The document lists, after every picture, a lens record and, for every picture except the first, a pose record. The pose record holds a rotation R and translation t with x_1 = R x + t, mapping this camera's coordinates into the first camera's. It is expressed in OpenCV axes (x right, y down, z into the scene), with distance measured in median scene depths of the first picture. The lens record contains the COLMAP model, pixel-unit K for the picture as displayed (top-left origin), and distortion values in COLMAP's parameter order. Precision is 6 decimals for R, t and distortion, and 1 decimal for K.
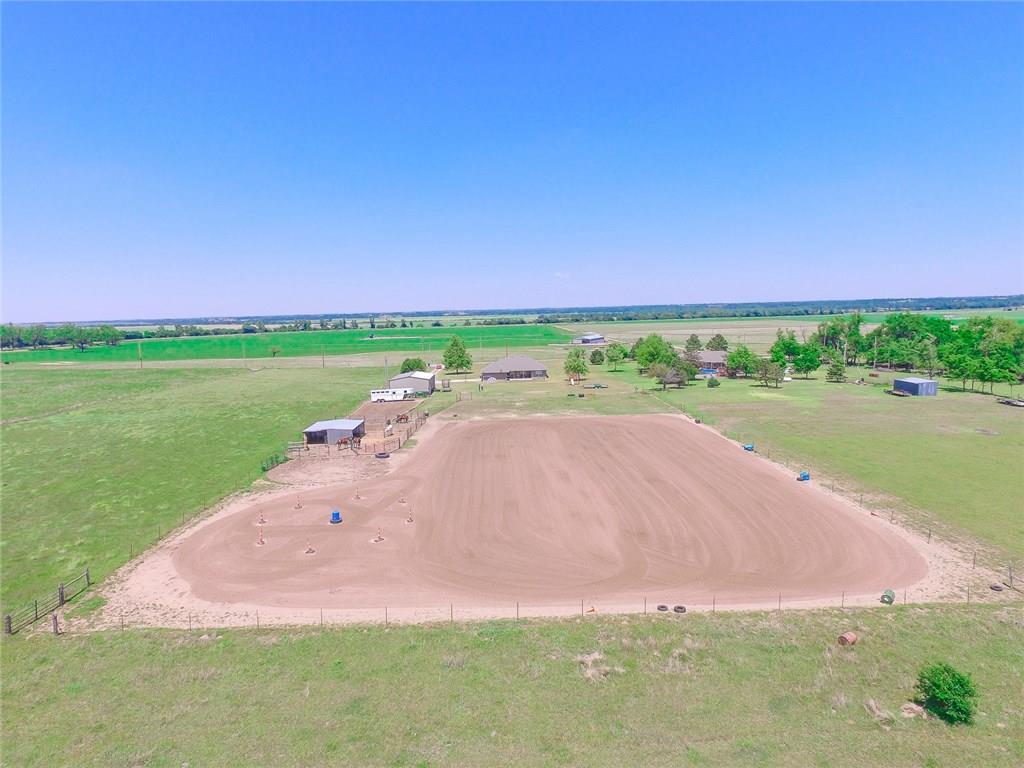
lens RADIAL K [[595.9, 0, 512.0], [0, 595.9, 384.0], [0, 0, 1]] dist [-0.012451, 0.014099]
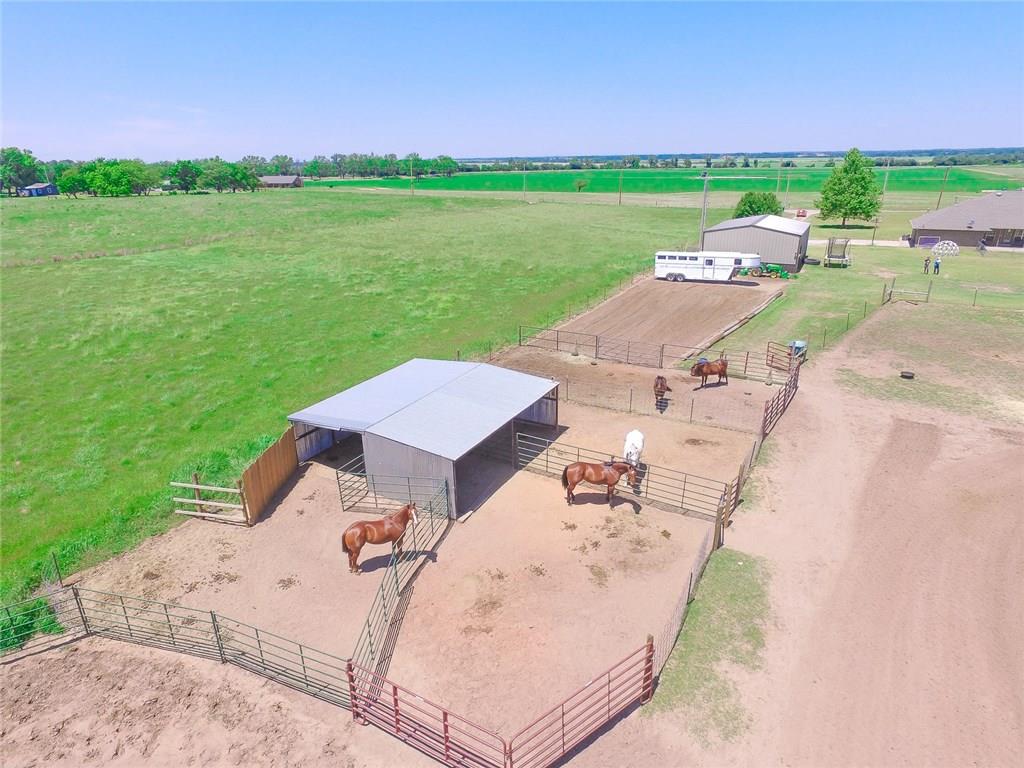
lens RADIAL K [[595.9, 0, 512.0], [0, 595.9, 384.0], [0, 0, 1]] dist [-0.012451, 0.014099]
pose [[0.861566, 0.192518, -0.469725, -0.081344], [-0.070216, 0.961599, 0.265324, -0.003242], [0.502766, -0.195611, 0.841999, 0.436120]]
